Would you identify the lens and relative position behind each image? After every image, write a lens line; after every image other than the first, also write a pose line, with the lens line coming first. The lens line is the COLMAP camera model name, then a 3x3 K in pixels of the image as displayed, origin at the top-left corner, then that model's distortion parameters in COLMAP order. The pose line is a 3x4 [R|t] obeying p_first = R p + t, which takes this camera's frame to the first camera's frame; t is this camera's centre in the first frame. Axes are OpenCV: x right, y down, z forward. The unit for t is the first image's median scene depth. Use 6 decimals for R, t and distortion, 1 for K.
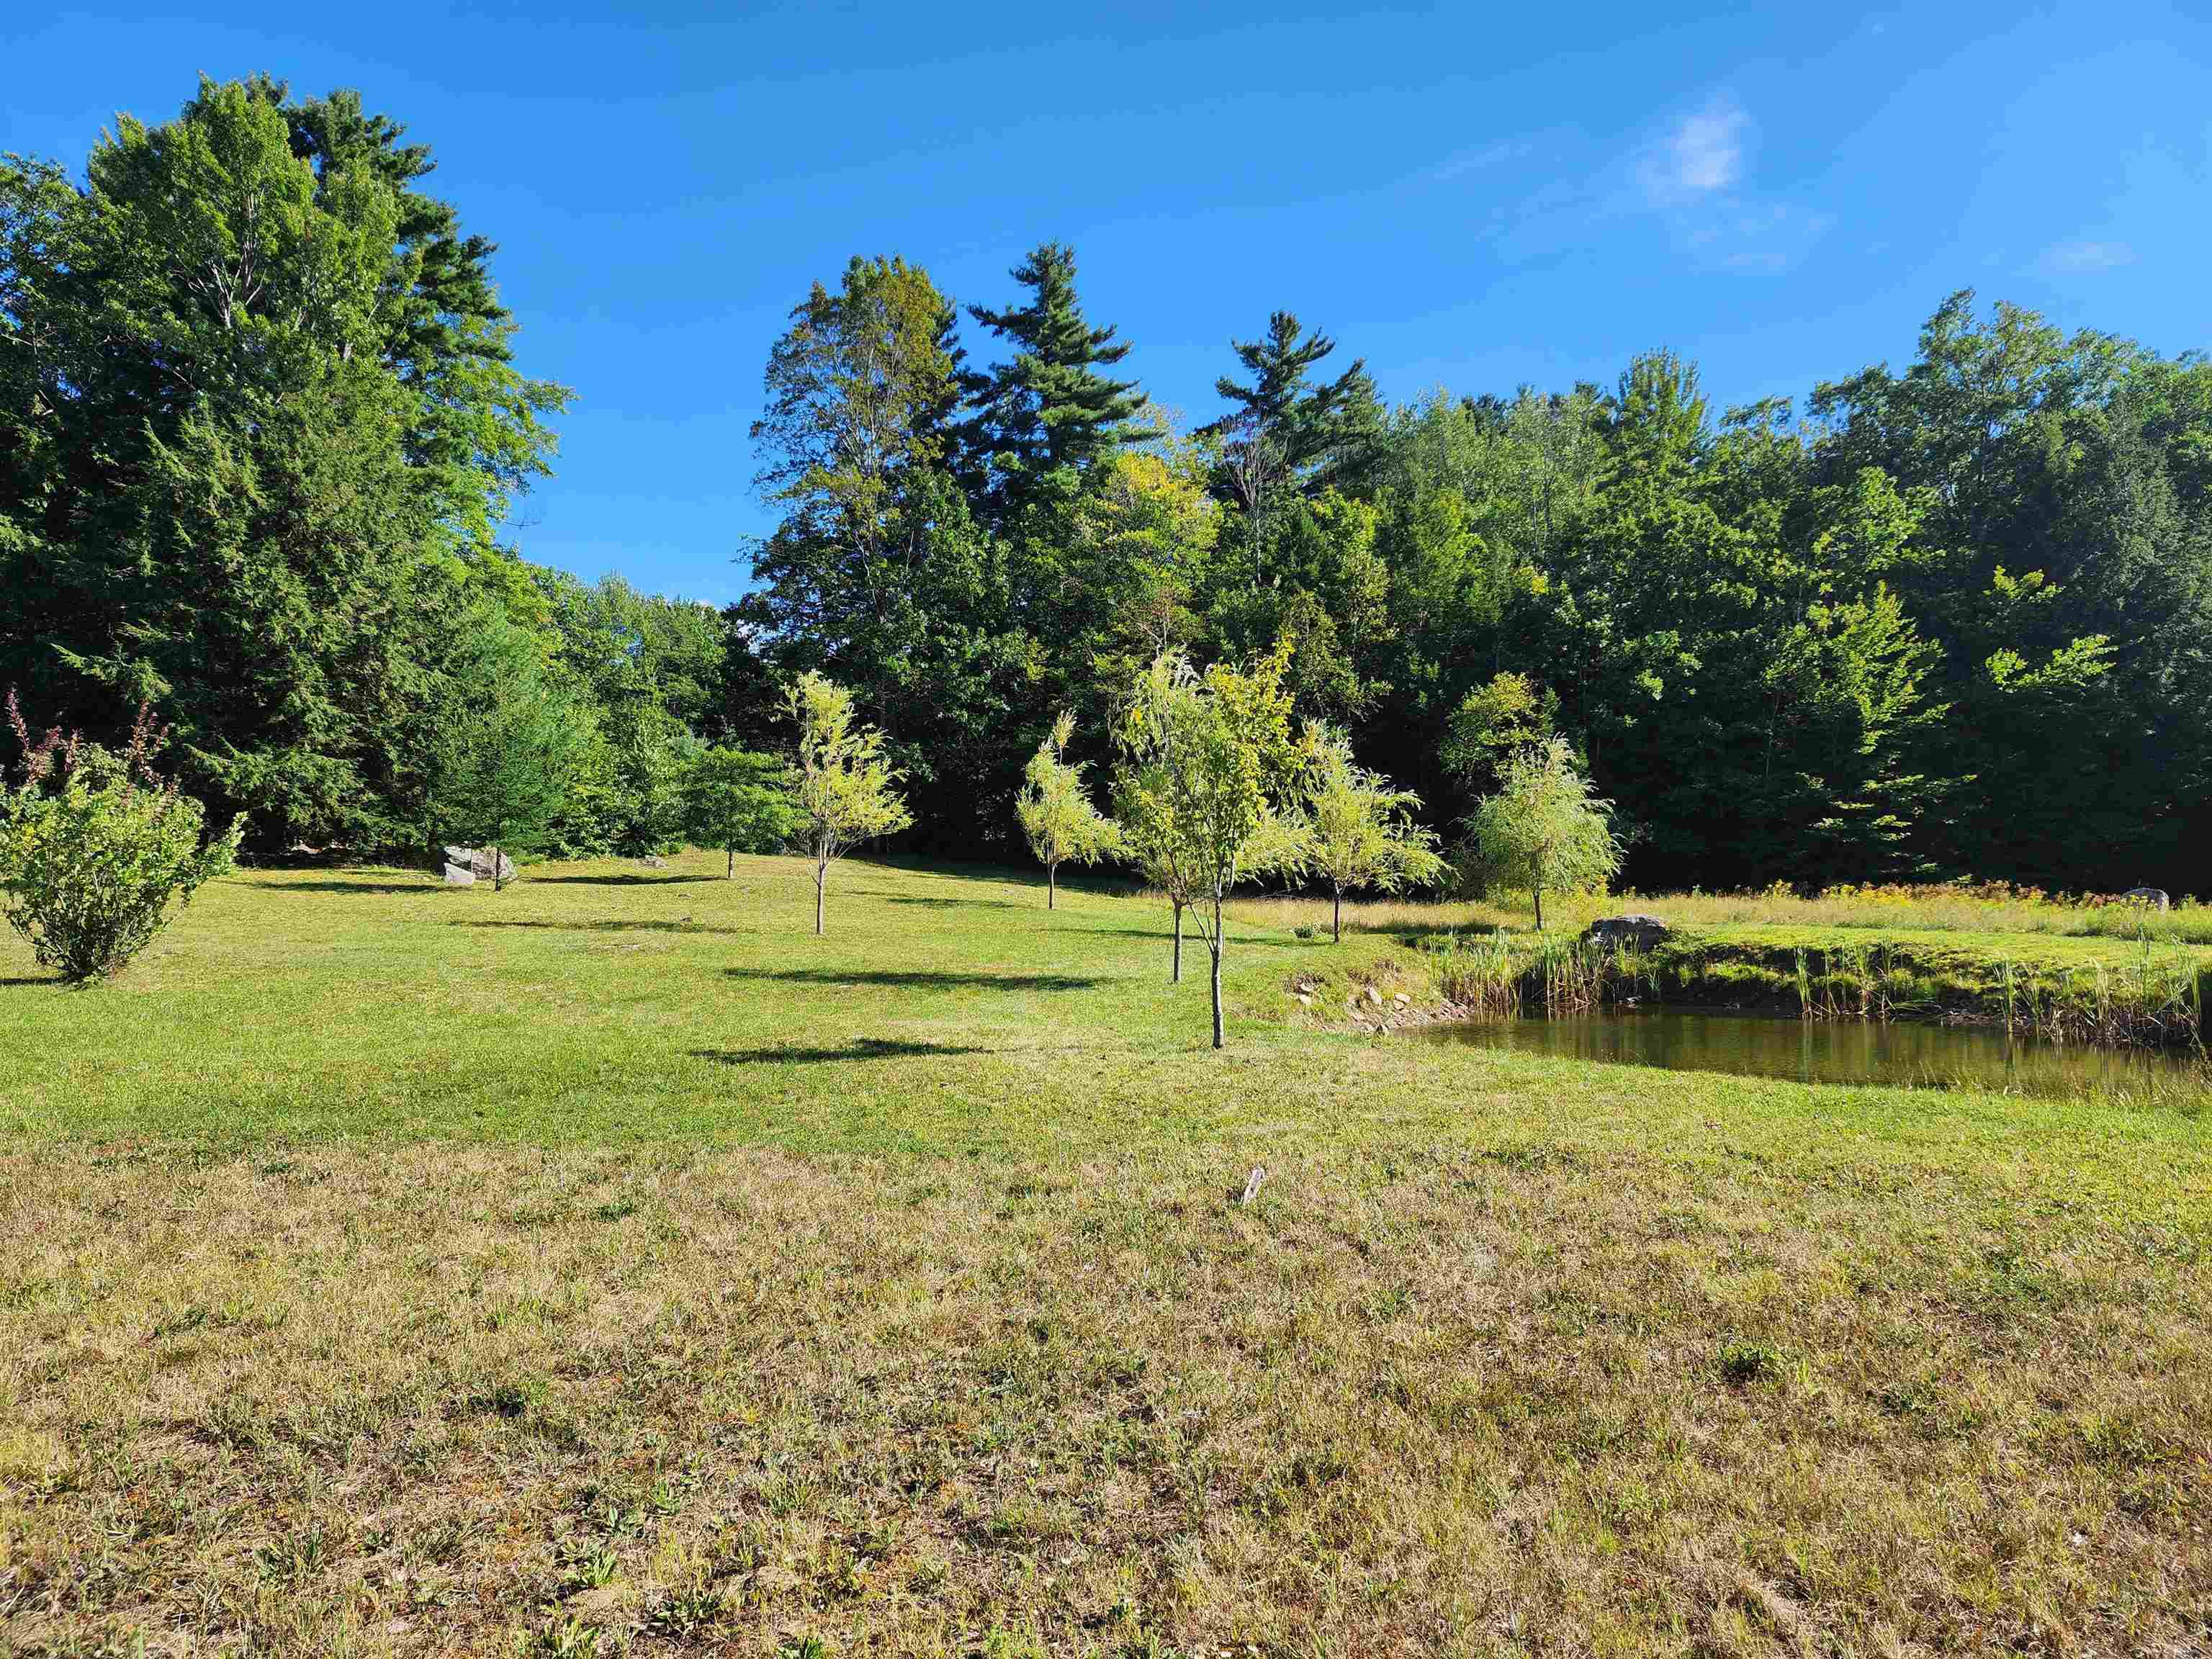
lens RADIAL K [[1403.6, 0, 1103.2], [0, 1403.6, 831.6], [0, 0, 1]] dist [0.008965, -0.021175]
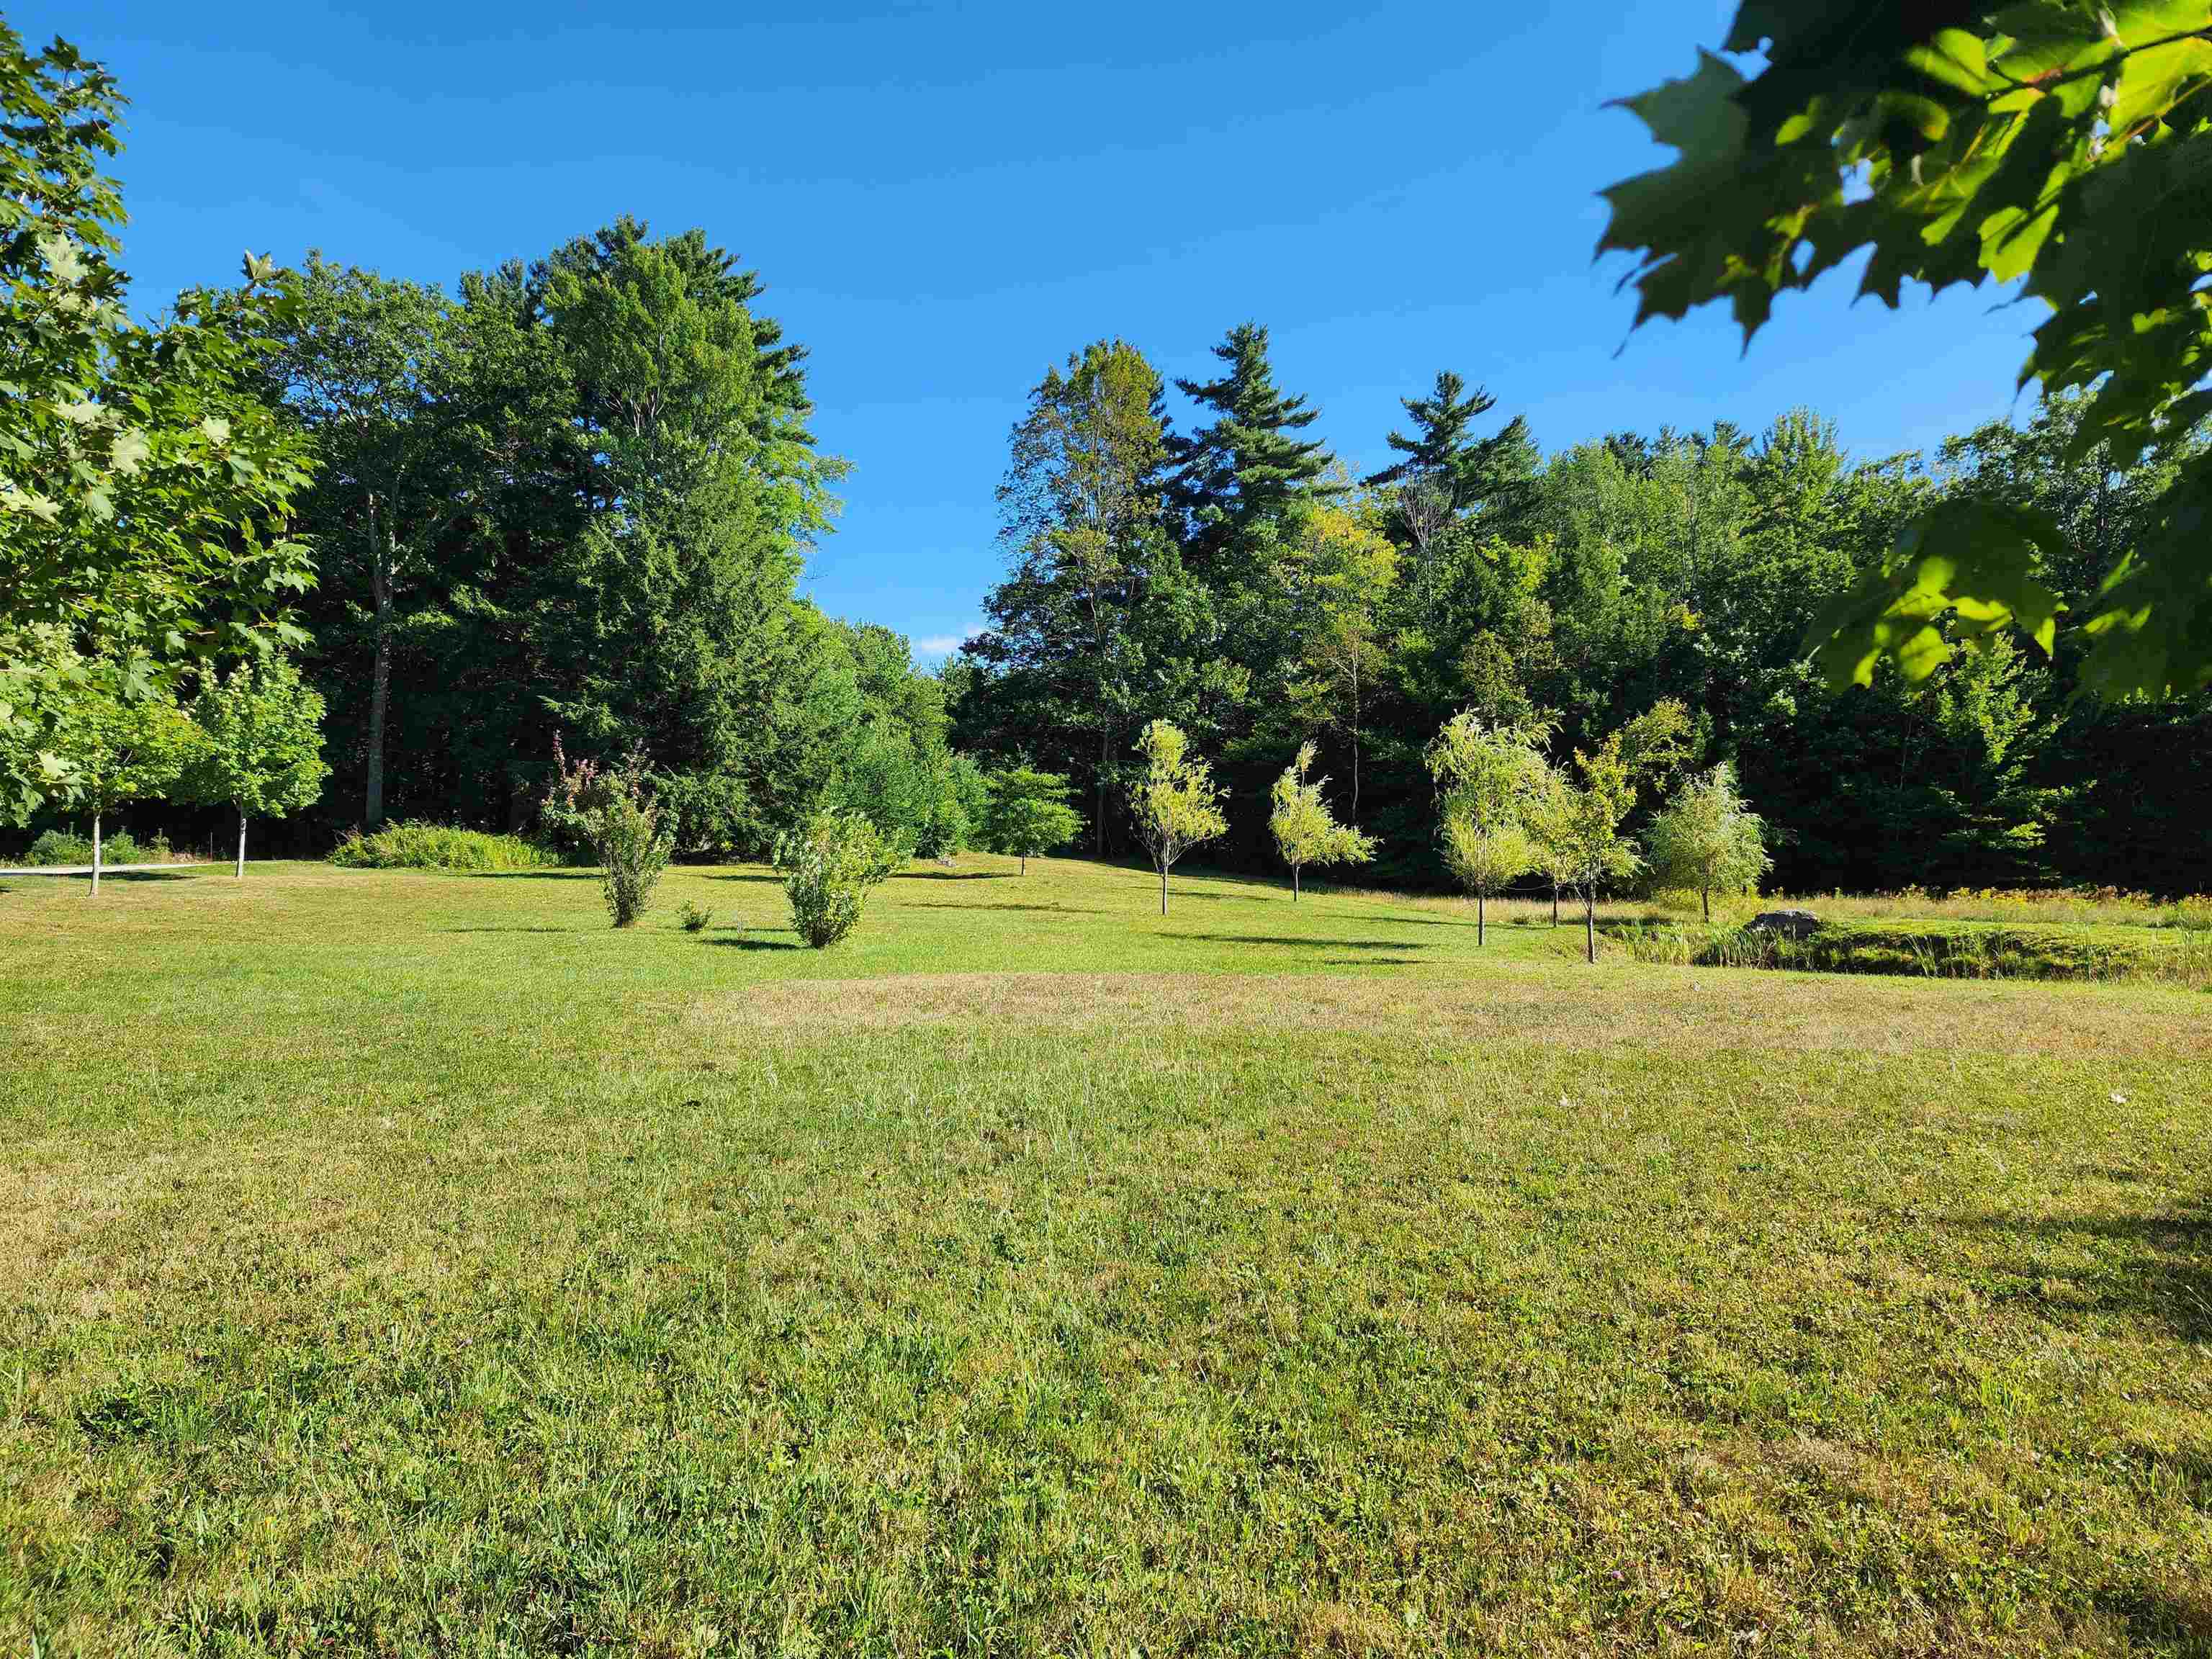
lens RADIAL K [[1403.6, 0, 1102.6], [0, 1403.6, 829.0], [0, 0, 1]] dist [0.008965, -0.021175]
pose [[0.997389, 0.004461, -0.072074, -0.079930], [-0.004847, 0.999975, -0.005183, -0.001358], [0.072050, 0.005518, 0.997386, -0.161446]]
